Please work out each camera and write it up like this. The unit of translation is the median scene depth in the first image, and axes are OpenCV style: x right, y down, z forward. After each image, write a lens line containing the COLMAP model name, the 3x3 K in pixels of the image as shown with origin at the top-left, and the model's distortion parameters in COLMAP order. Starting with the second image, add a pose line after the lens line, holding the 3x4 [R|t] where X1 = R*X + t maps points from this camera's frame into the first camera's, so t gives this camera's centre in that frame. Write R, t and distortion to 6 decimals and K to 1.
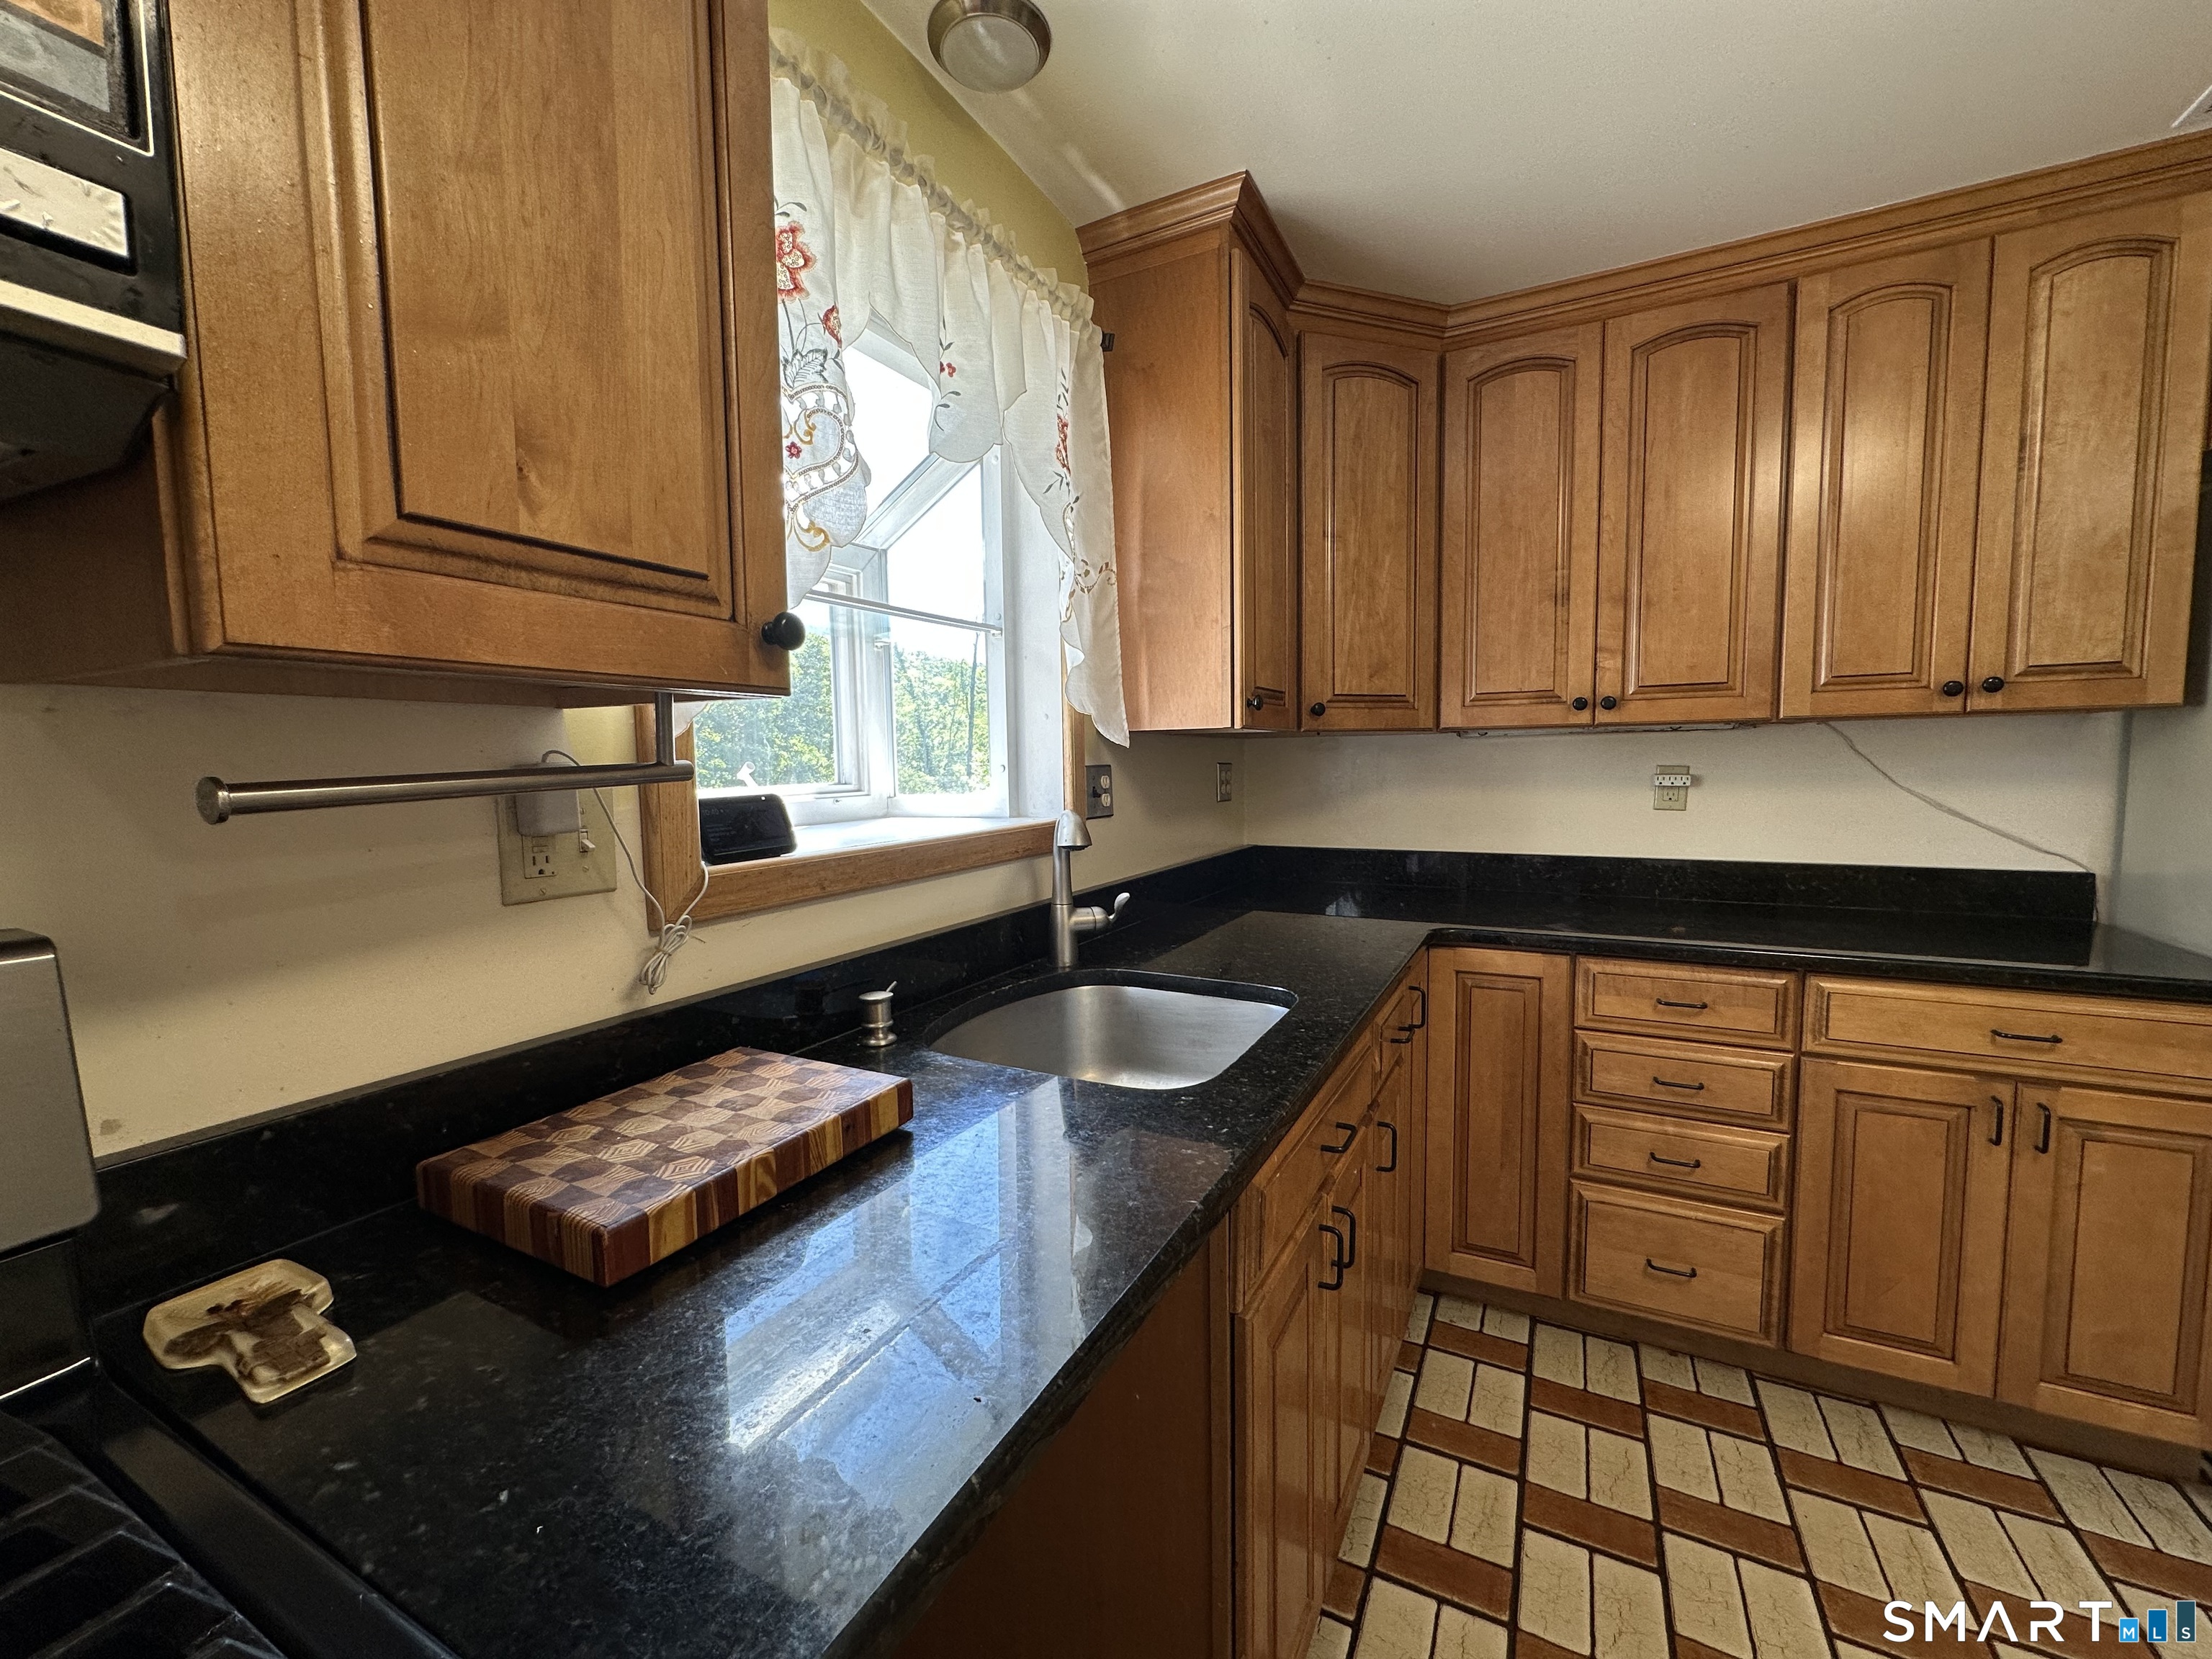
lens RADIAL K [[880.9, 0, 1107.1], [0, 880.9, 833.6], [0, 0, 1]] dist [-0.004485, 0.001340]
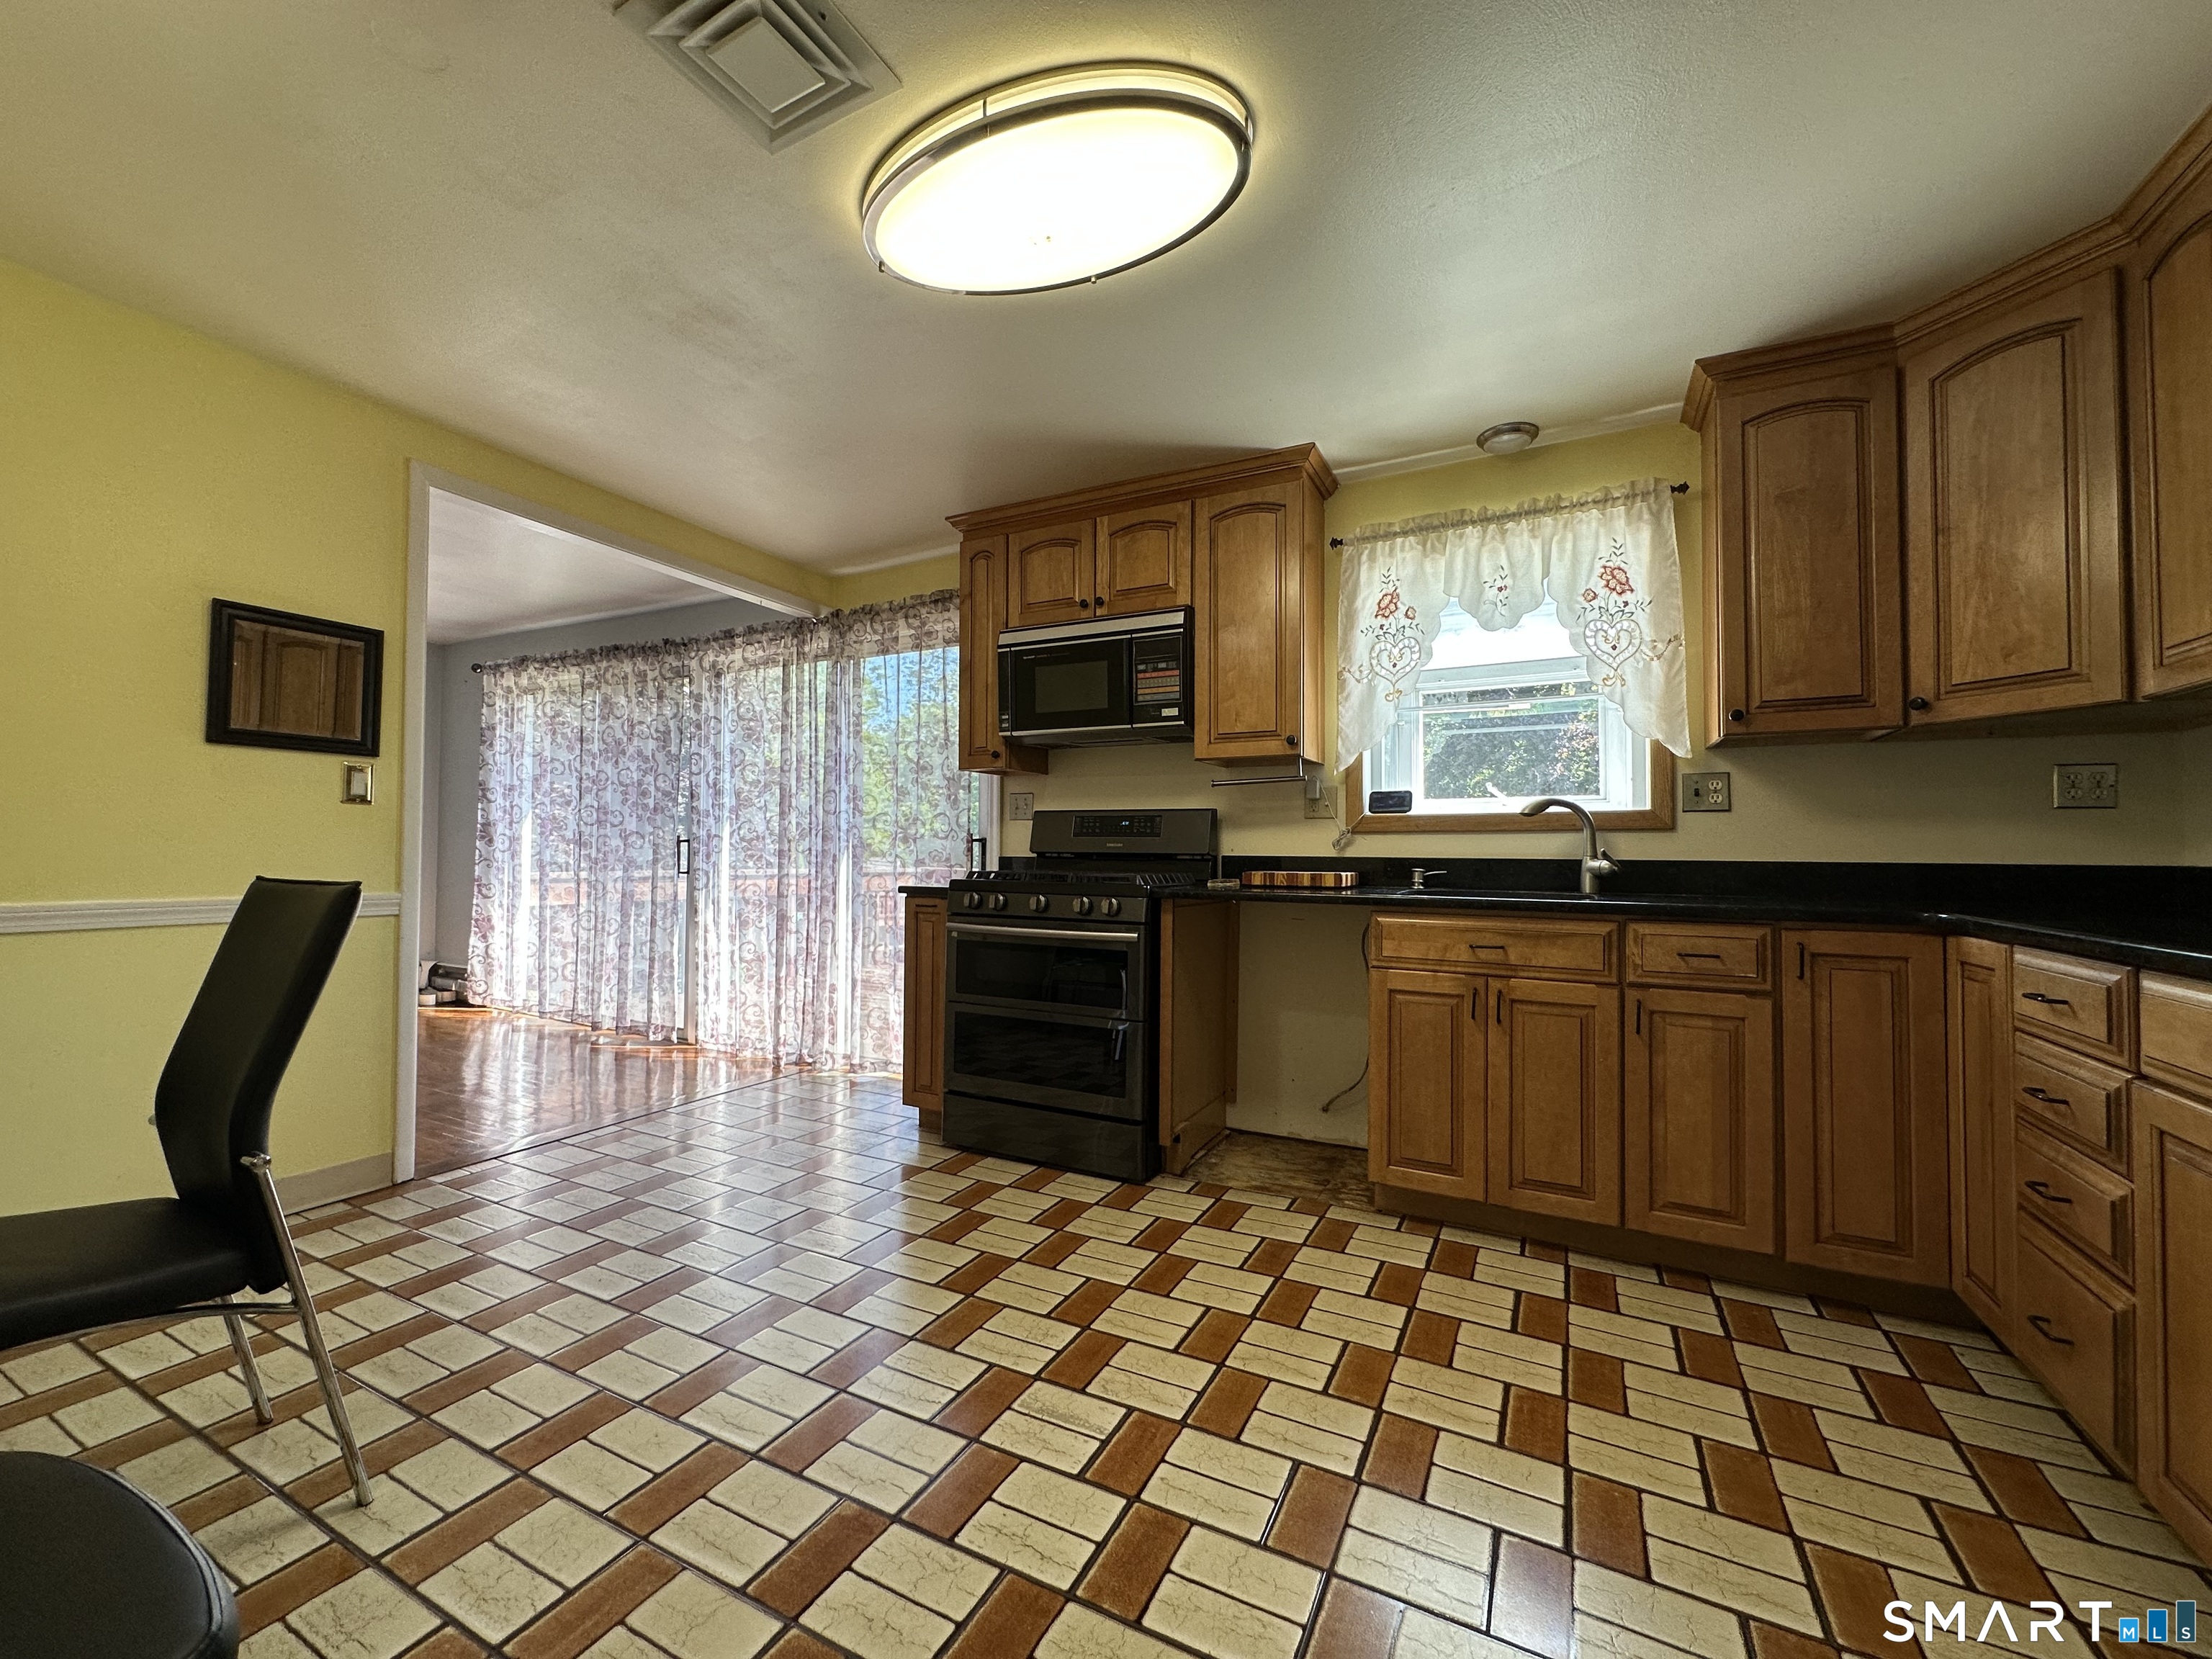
lens RADIAL K [[880.9, 0, 1108.9], [0, 880.9, 826.8], [0, 0, 1]] dist [-0.004485, 0.001340]
pose [[0.009234, -0.013731, -0.999863, 1.400273], [-0.091412, 0.995707, -0.014519, 0.115059], [0.995770, 0.091533, 0.007939, 0.071837]]
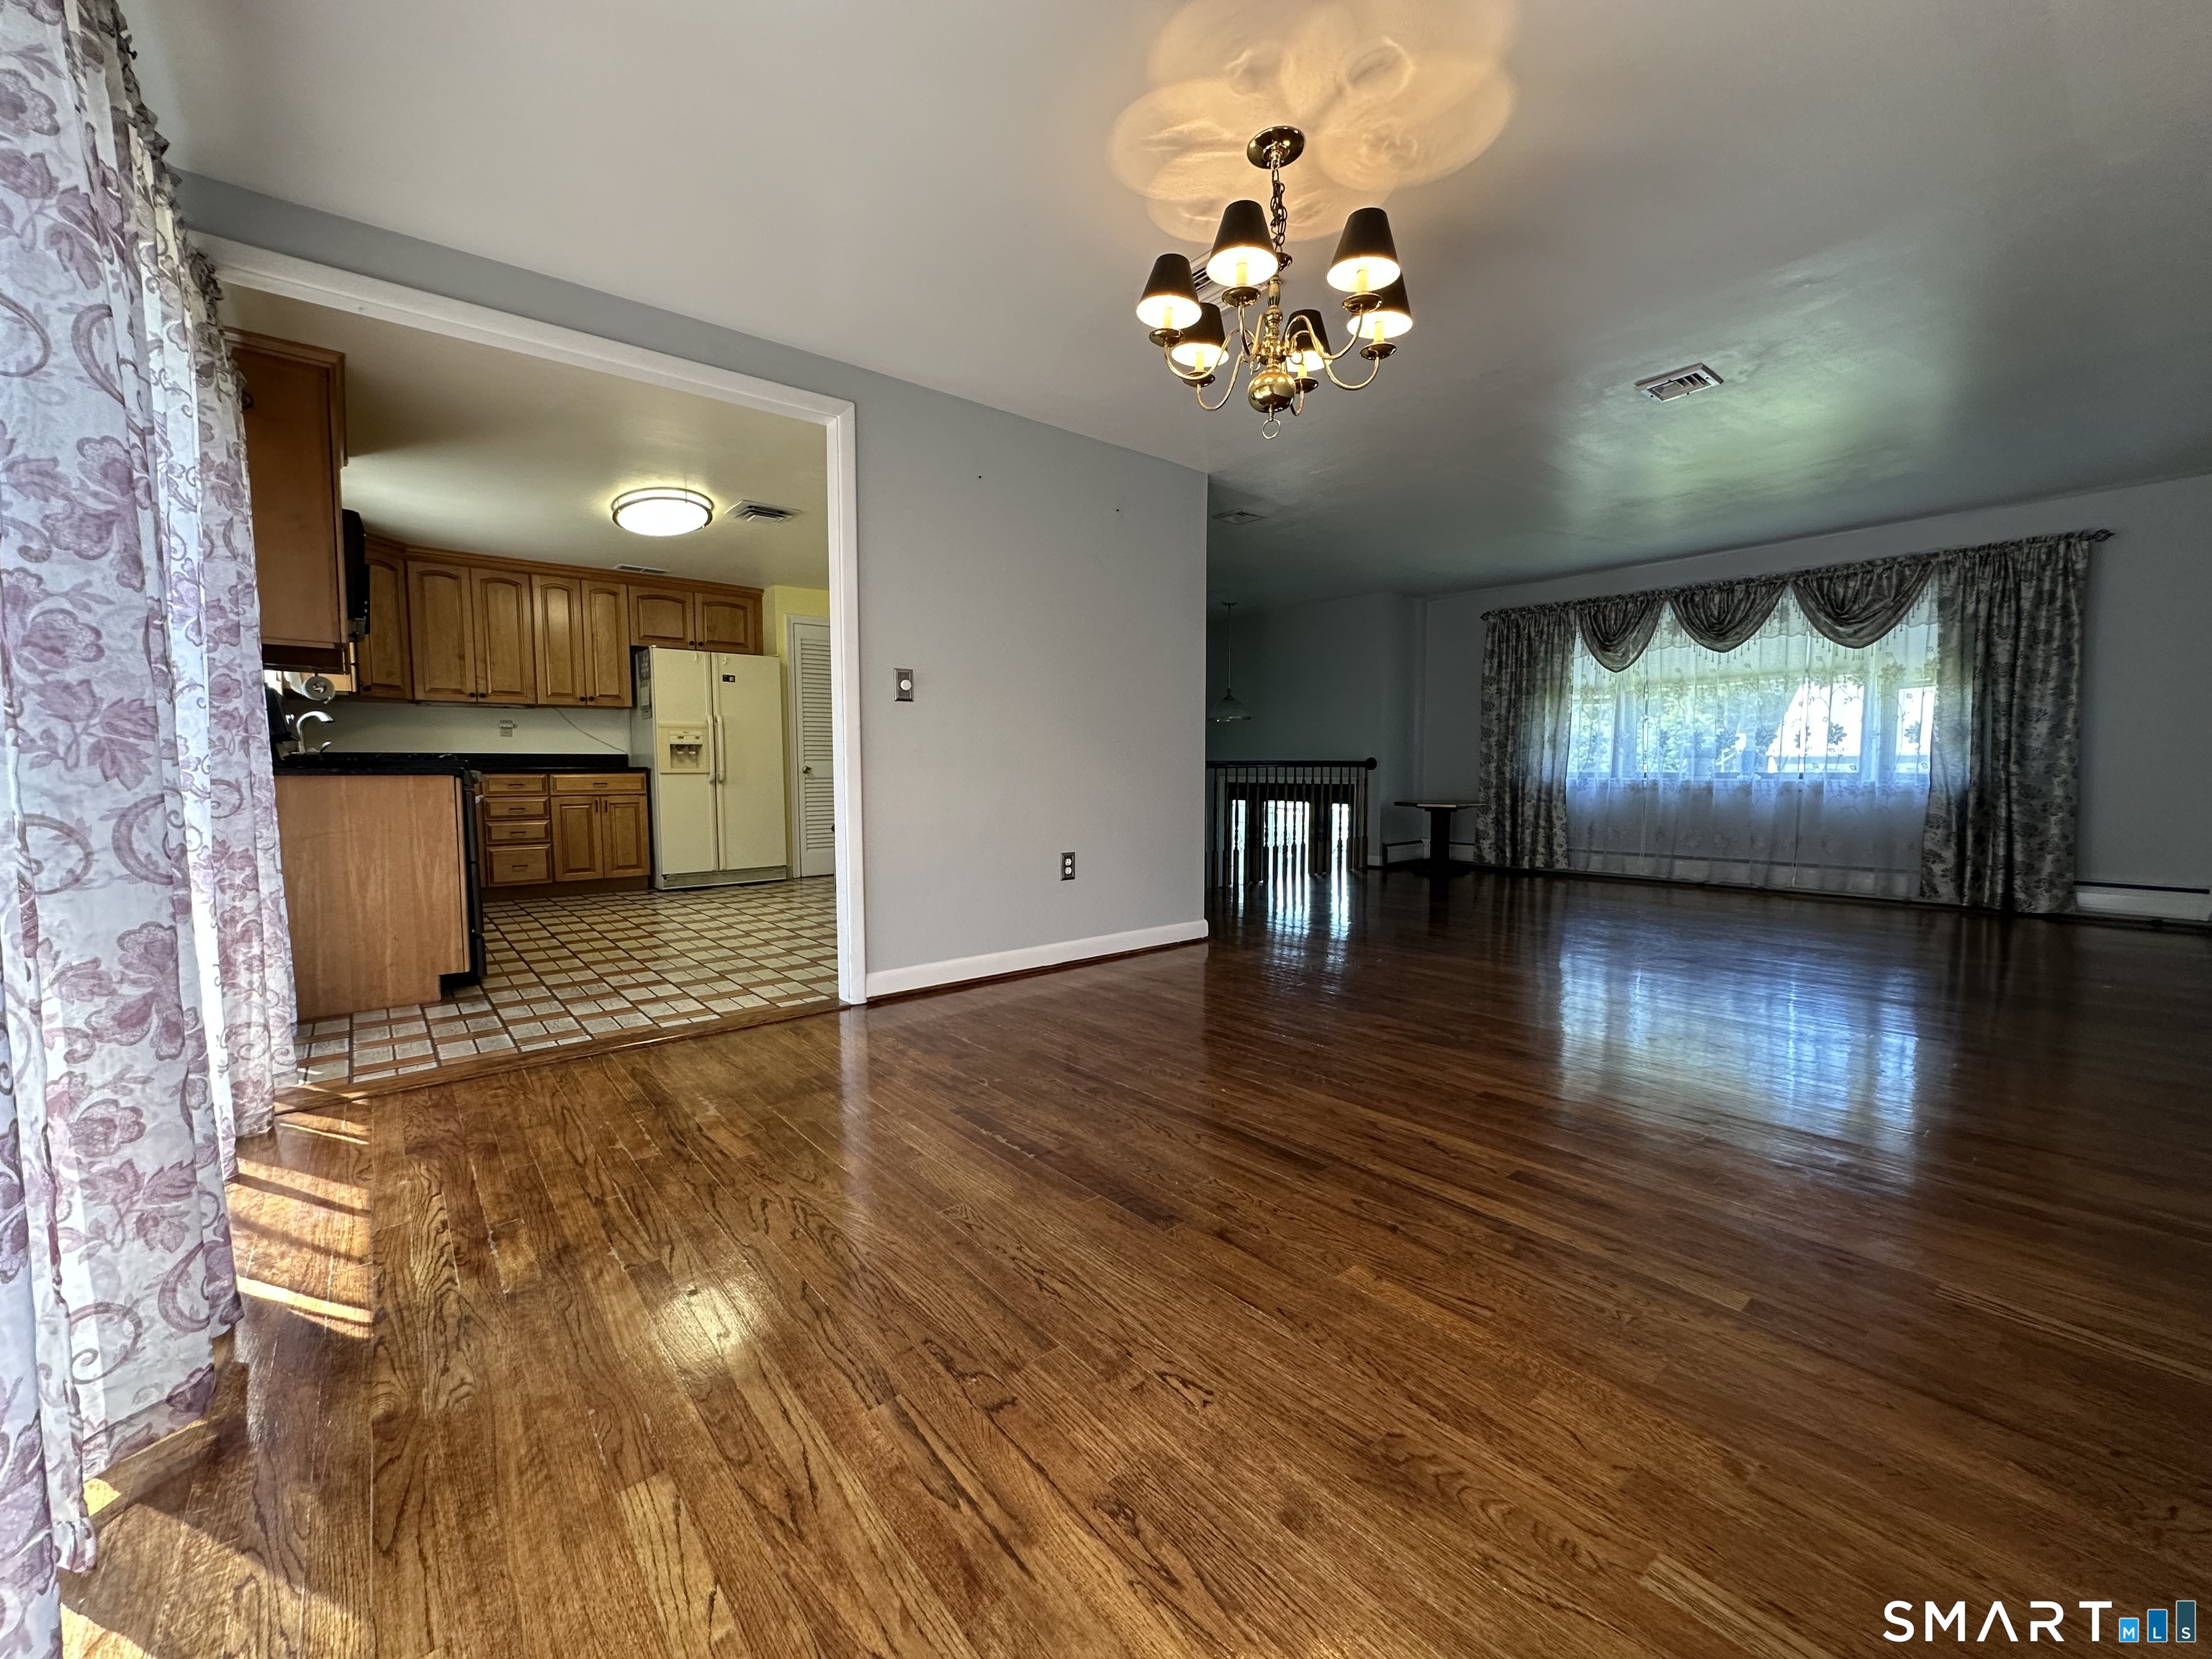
lens RADIAL K [[880.9, 0, 1104.1], [0, 880.9, 829.0], [0, 0, 1]] dist [-0.004485, 0.001340]
pose [[0.381366, -0.050583, 0.923039, -1.520758], [0.076375, 0.996812, 0.023071, 0.429524], [-0.921264, 0.061699, 0.384013, -2.234919]]
